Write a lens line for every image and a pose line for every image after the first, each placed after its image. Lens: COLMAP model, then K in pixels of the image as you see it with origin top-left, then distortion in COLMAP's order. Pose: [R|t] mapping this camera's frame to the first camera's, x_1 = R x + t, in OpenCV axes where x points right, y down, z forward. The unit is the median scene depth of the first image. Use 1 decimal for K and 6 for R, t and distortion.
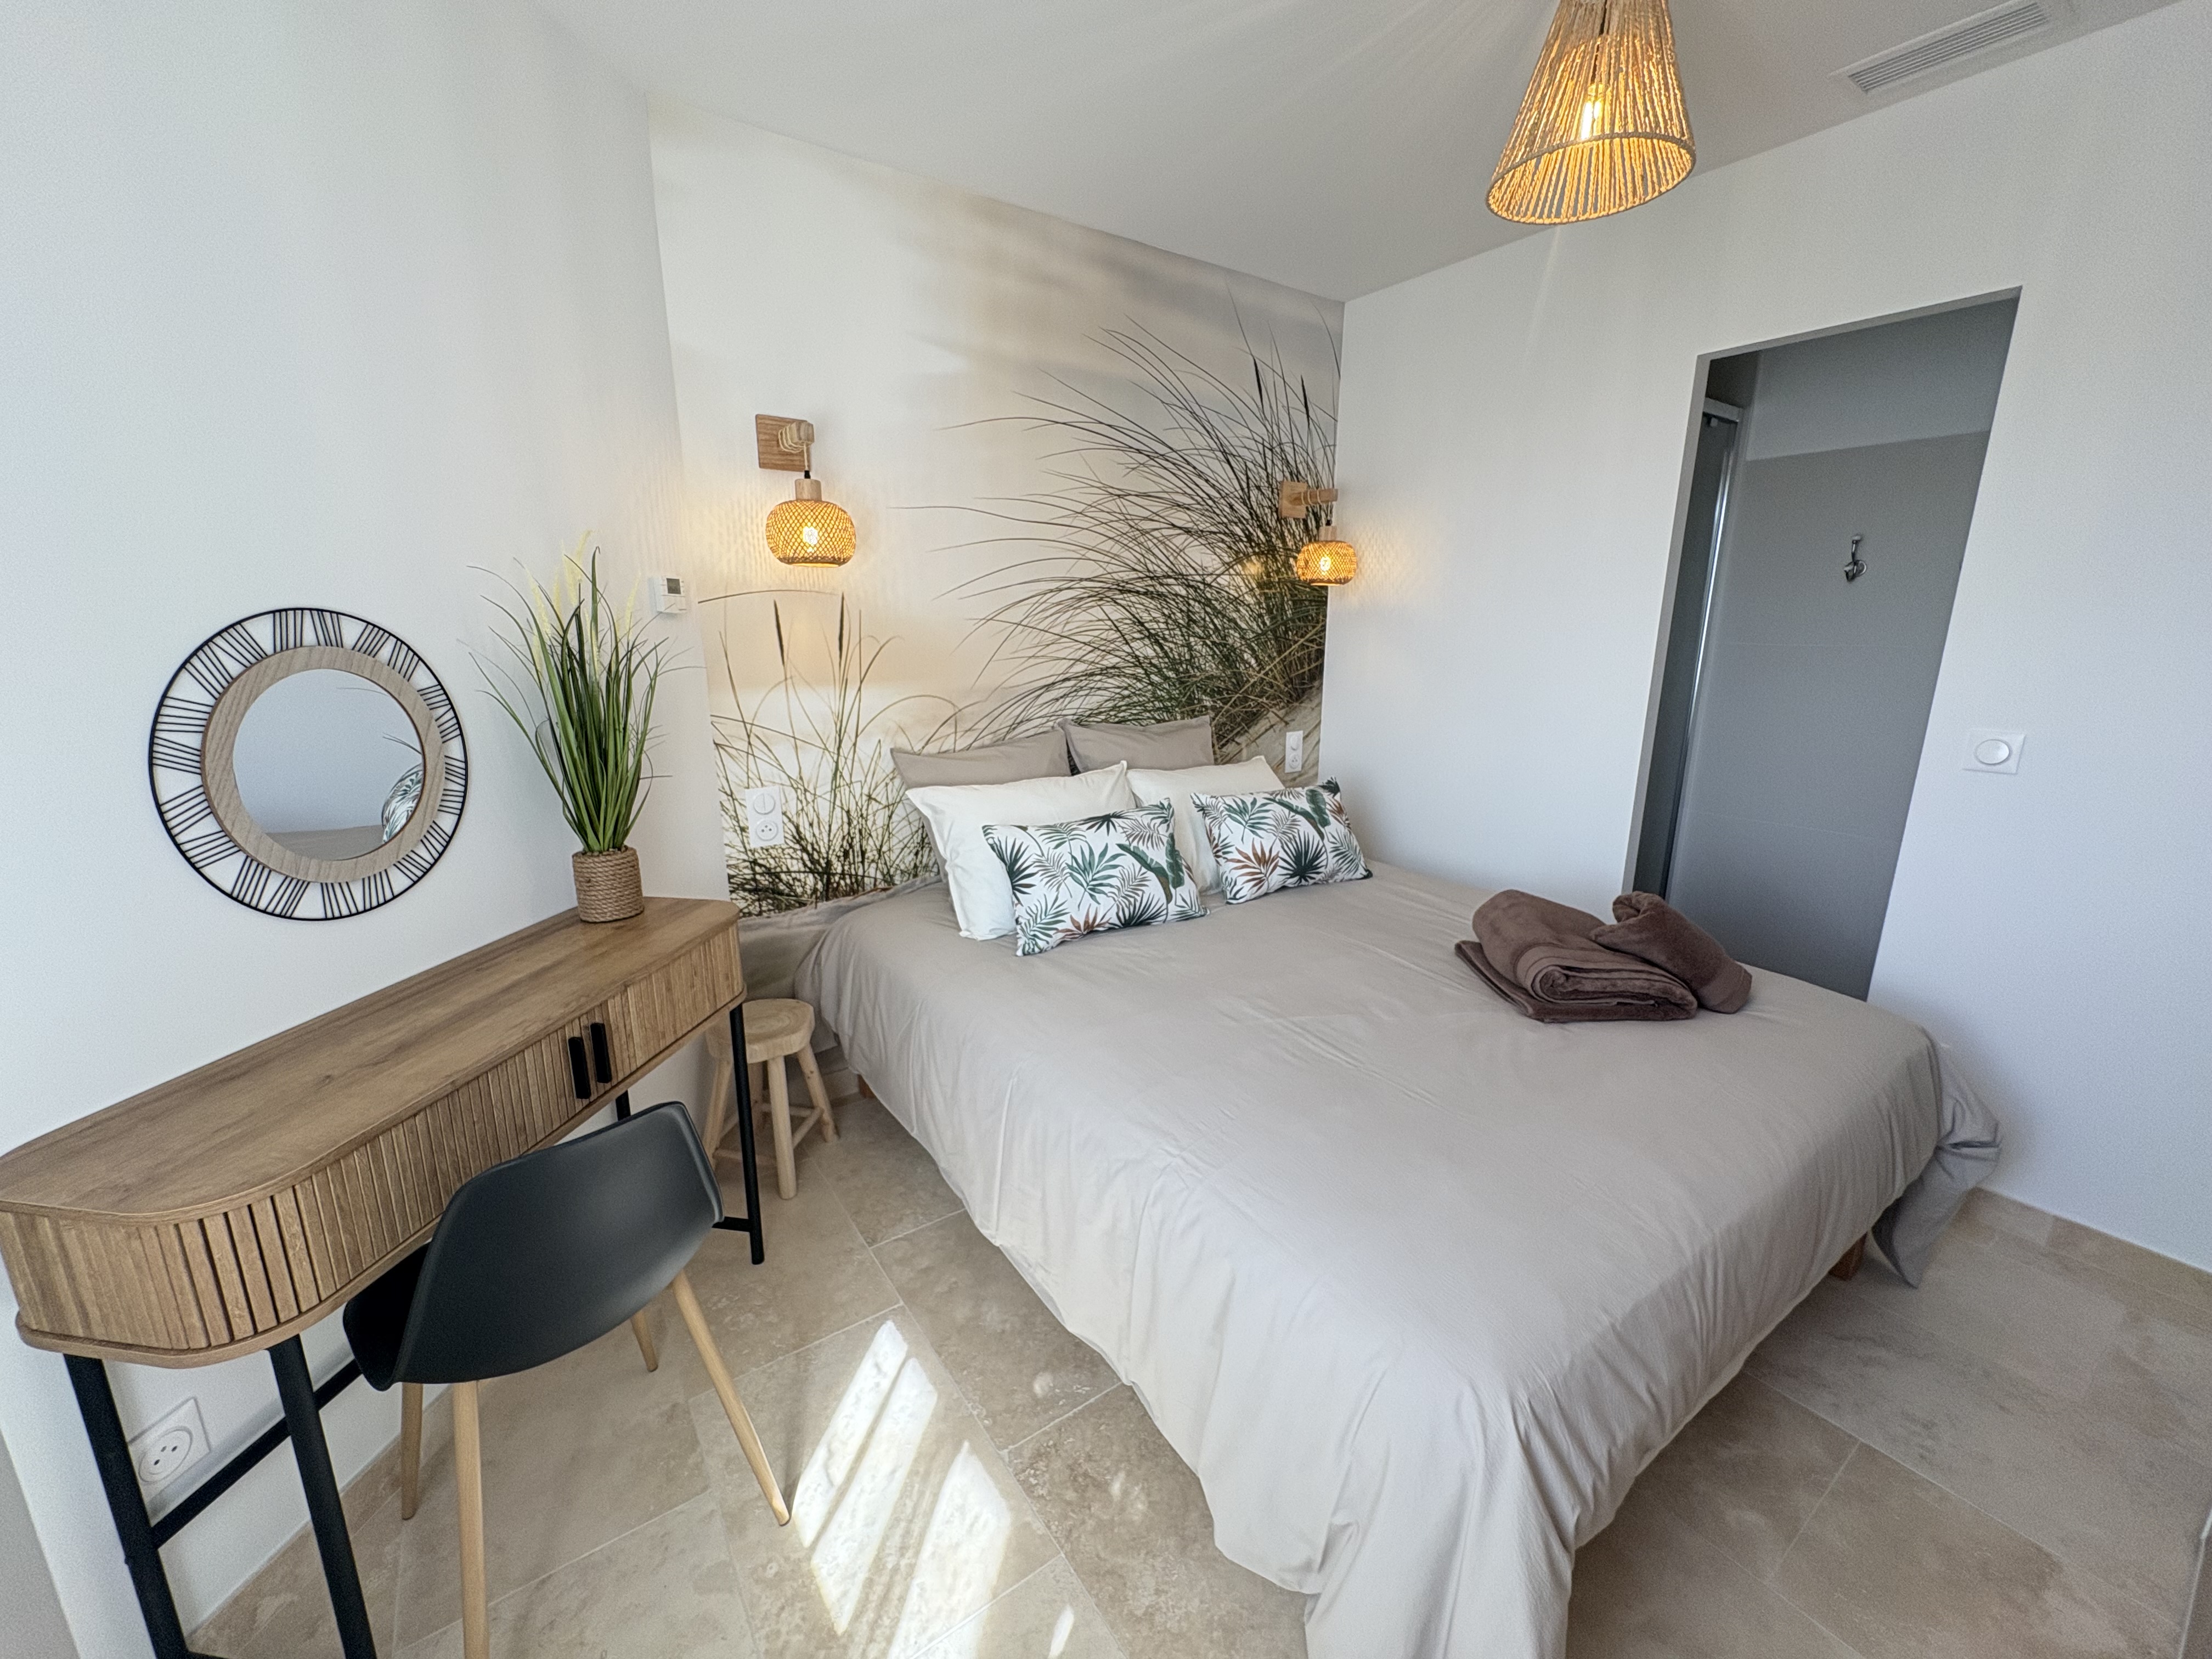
lens RADIAL K [[884.9, 0, 1108.4], [0, 884.9, 825.8], [0, 0, 1]] dist [0.000123, 0.000305]
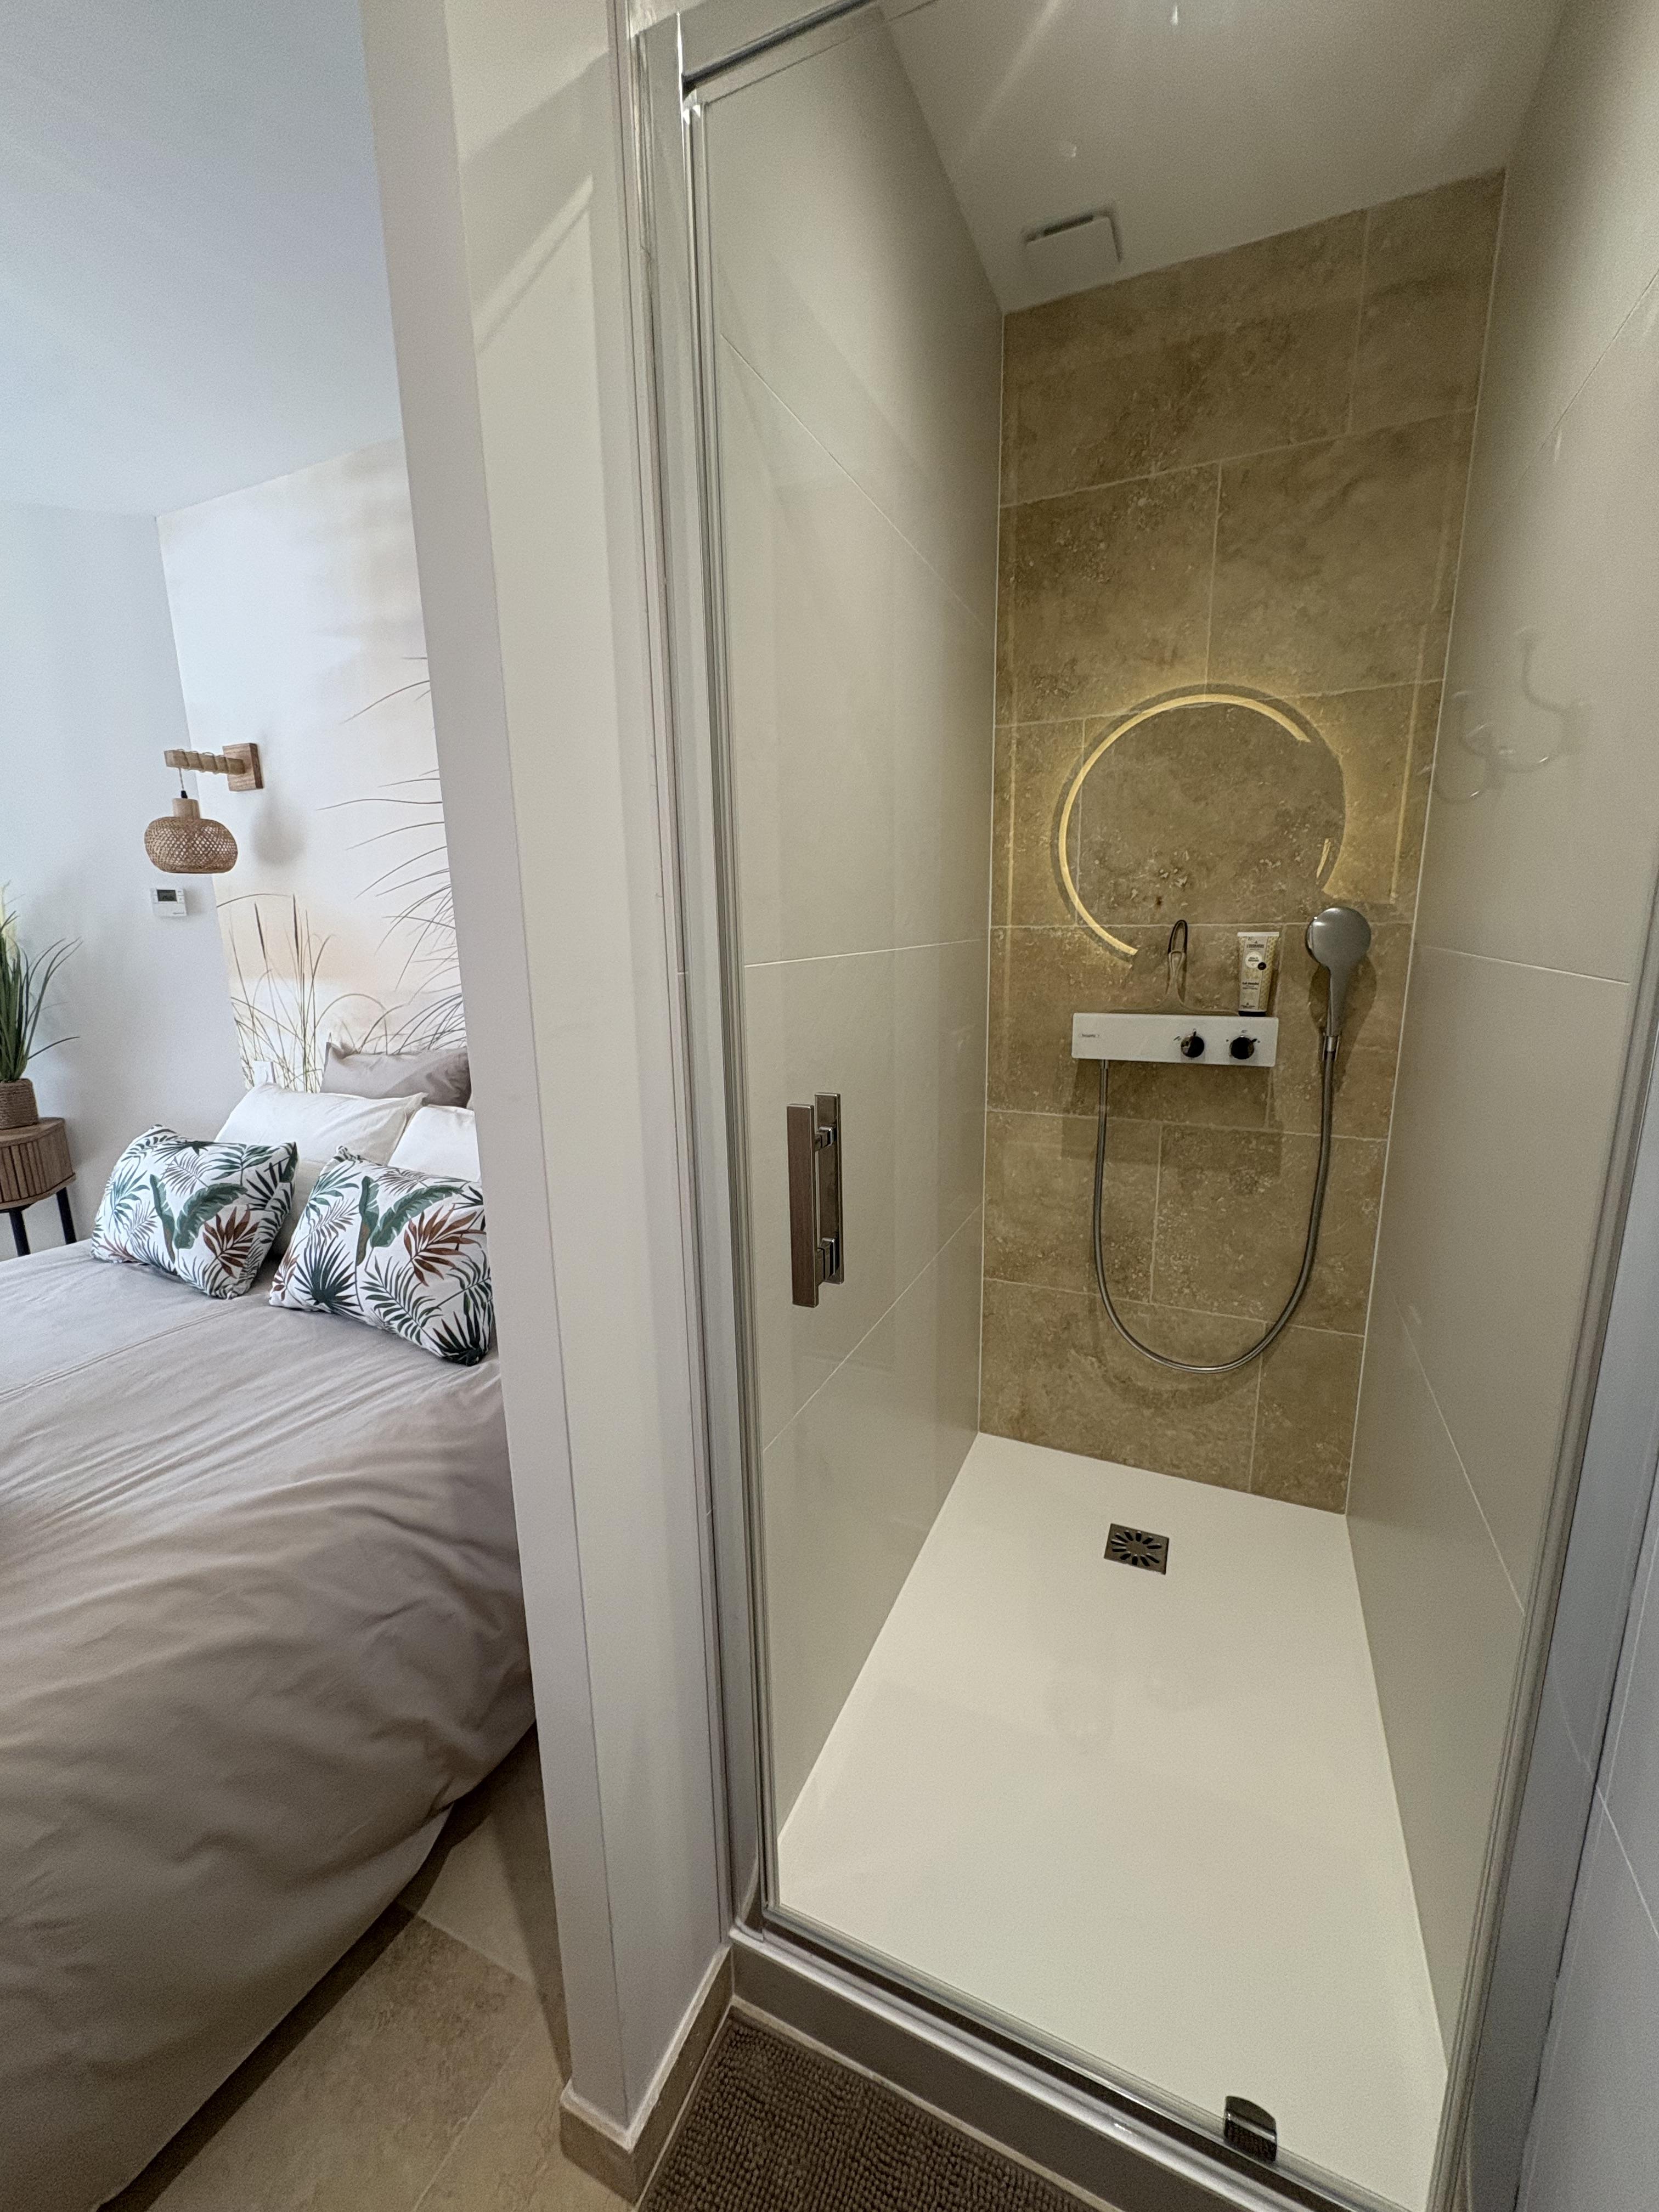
lens RADIAL K [[884.9, 0, 837.6], [0, 884.9, 1102.0], [0, 0, 1]] dist [0.000123, 0.000305]
pose [[0.508477, 0.167719, -0.844583, 0.911555], [-0.181174, 0.979729, 0.085482, -0.208570], [0.841800, 0.109551, 0.528556, 0.930056]]
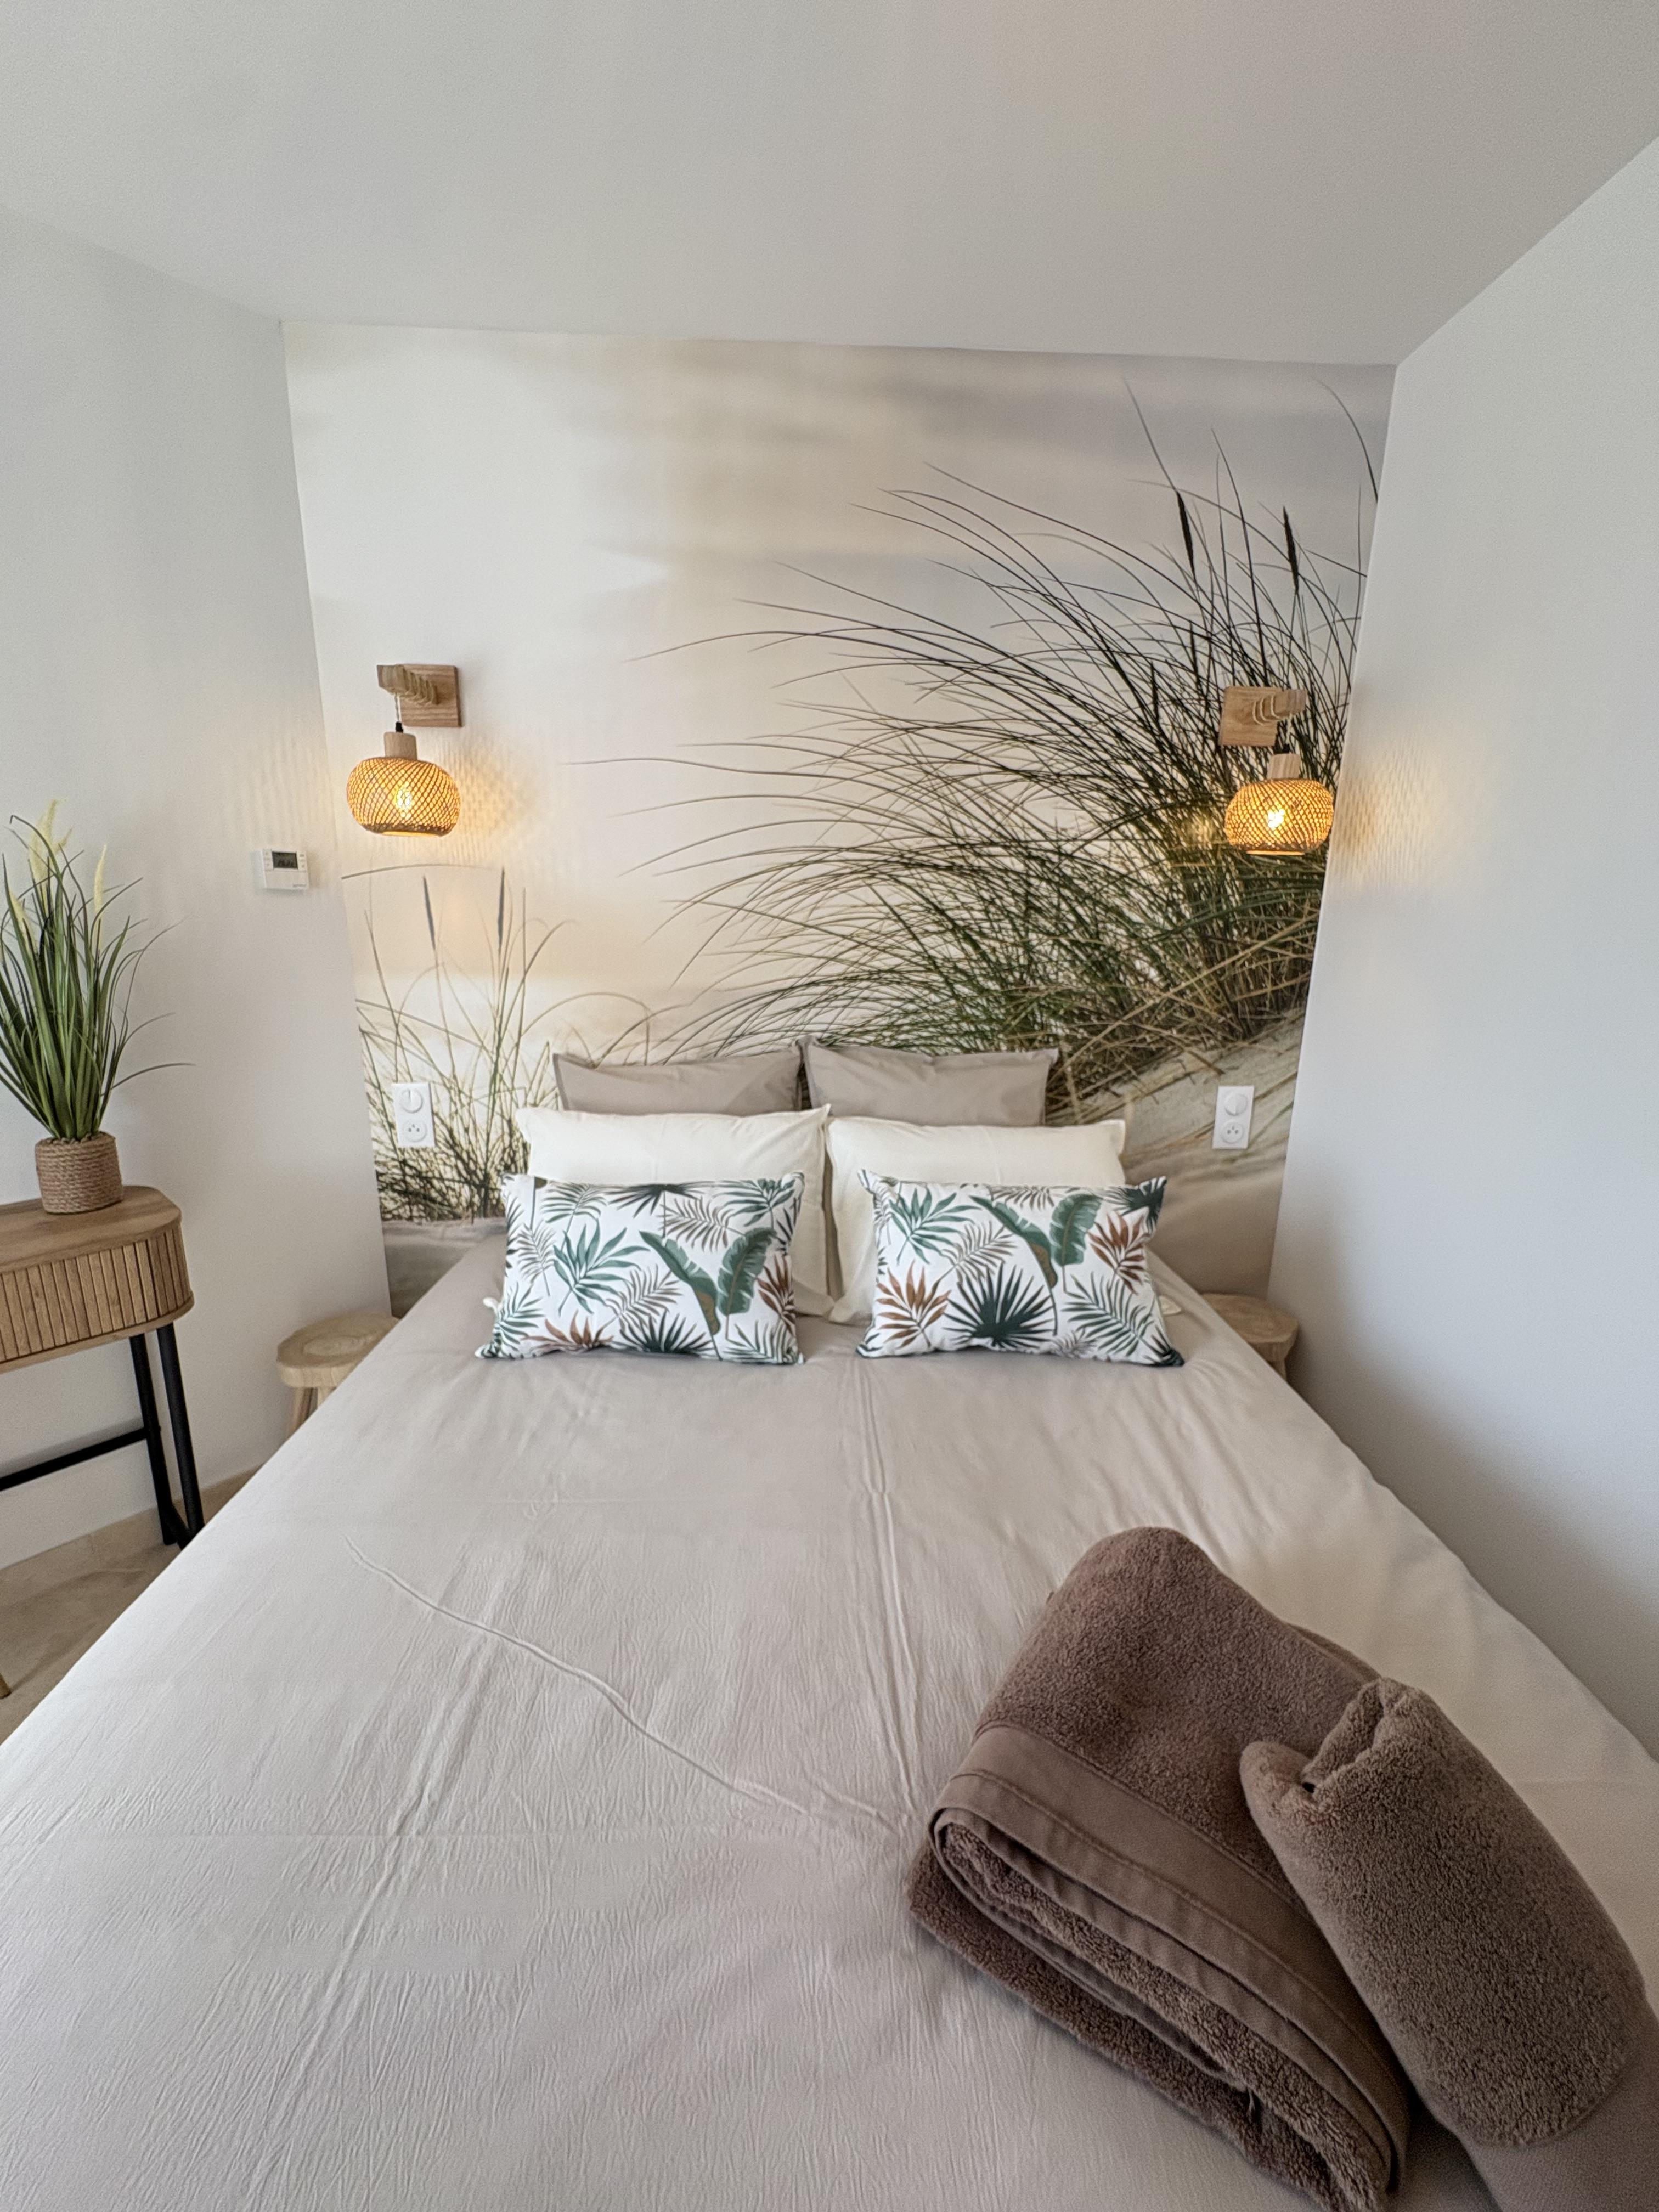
lens RADIAL K [[884.9, 0, 833.1], [0, 884.9, 1103.7], [0, 0, 1]] dist [0.000123, 0.000305]
pose [[0.839278, 0.137002, -0.526159, 0.407062], [-0.138056, 0.989715, 0.037489, -0.104707], [0.525883, 0.041175, 0.849560, 0.415741]]
